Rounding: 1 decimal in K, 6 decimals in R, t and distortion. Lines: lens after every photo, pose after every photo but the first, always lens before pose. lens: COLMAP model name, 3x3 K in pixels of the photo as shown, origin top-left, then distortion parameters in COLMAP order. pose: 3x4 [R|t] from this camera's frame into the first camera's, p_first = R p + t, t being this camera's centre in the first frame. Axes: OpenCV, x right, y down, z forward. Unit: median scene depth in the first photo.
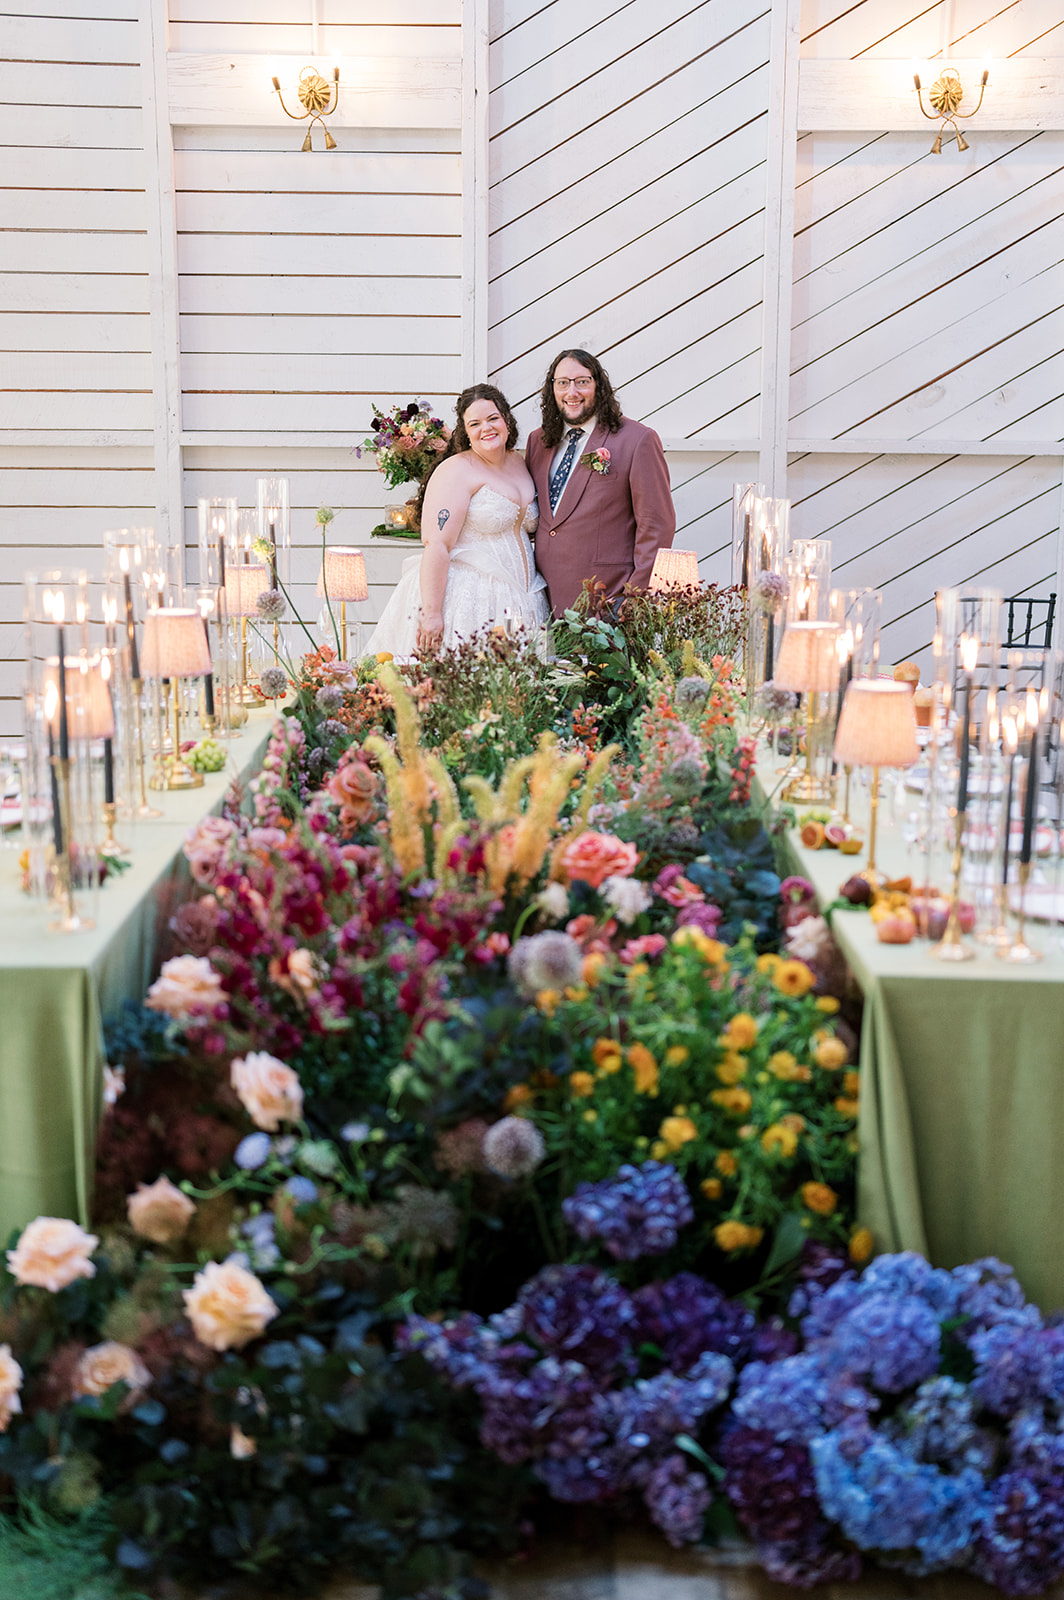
lens RADIAL K [[2193.6, 0, 534.8], [0, 2193.6, 830.1], [0, 0, 1]] dist [-0.140408, 1.006226]
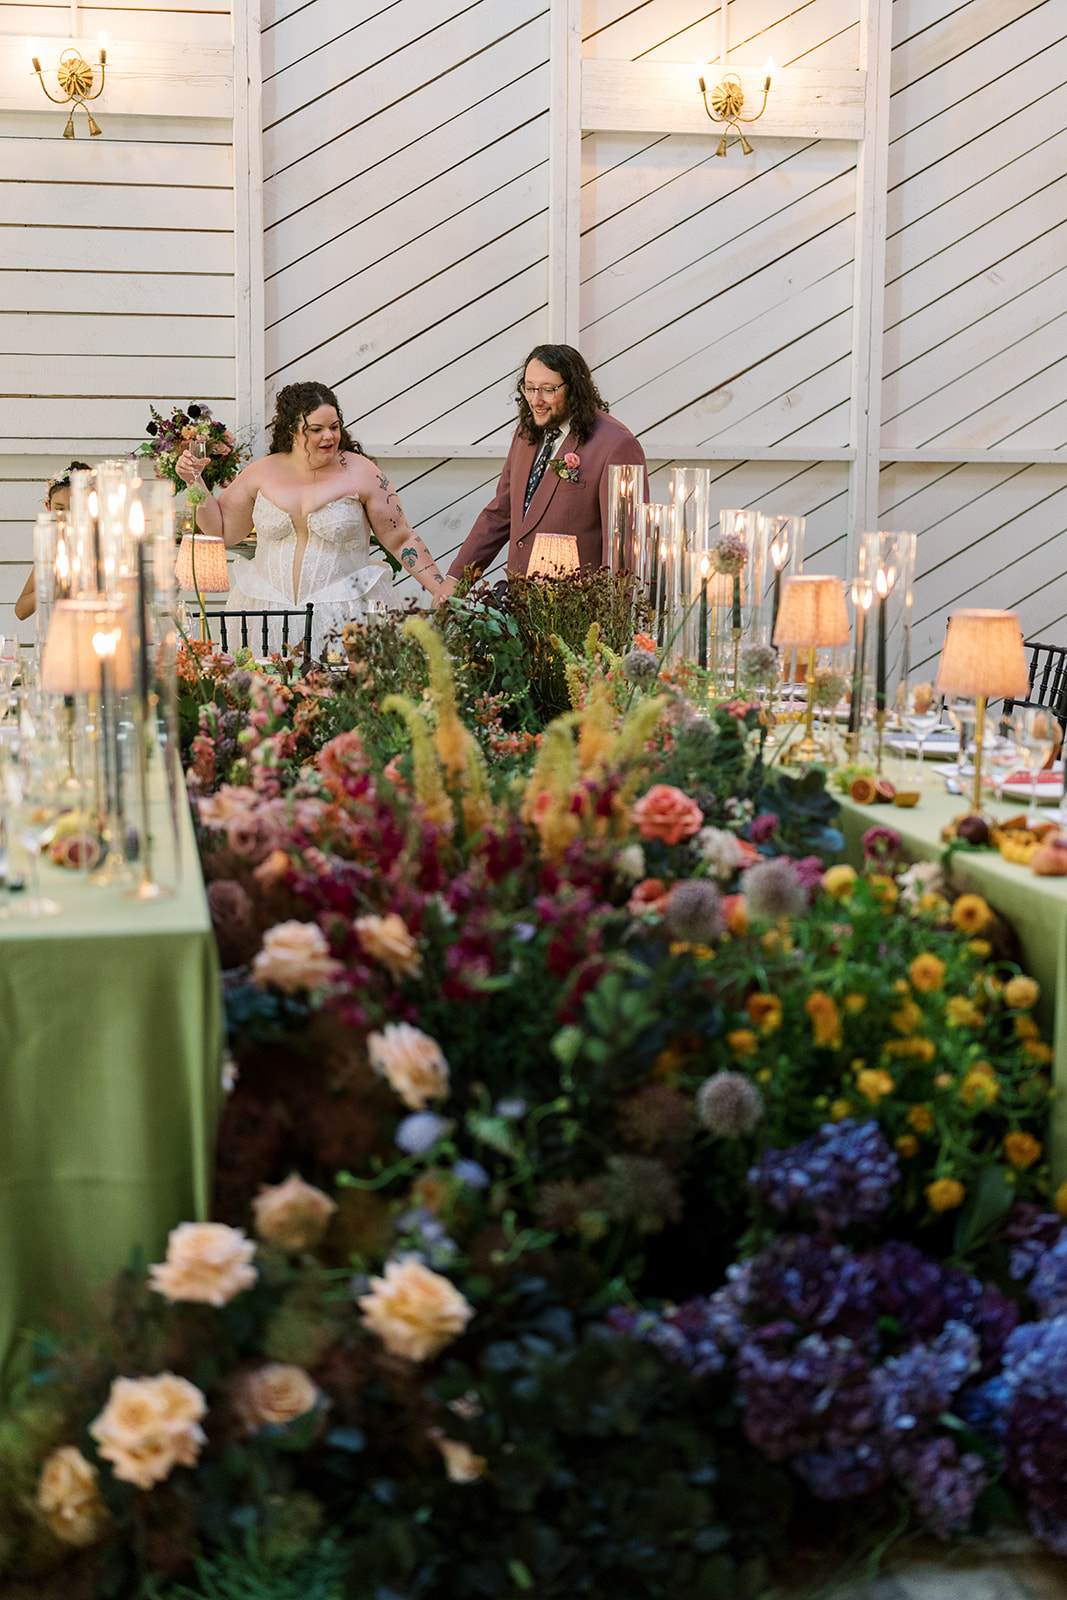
lens RADIAL K [[2228.6, 0, 533.5], [0, 2228.6, 800.0], [0, 0, 1]] dist [-0.010120, 0.141291]
pose [[0.982477, -0.031543, 0.183694, -0.237404], [0.040262, 0.998223, -0.043928, 0.054556], [-0.181982, 0.050554, 0.982001, 0.110543]]
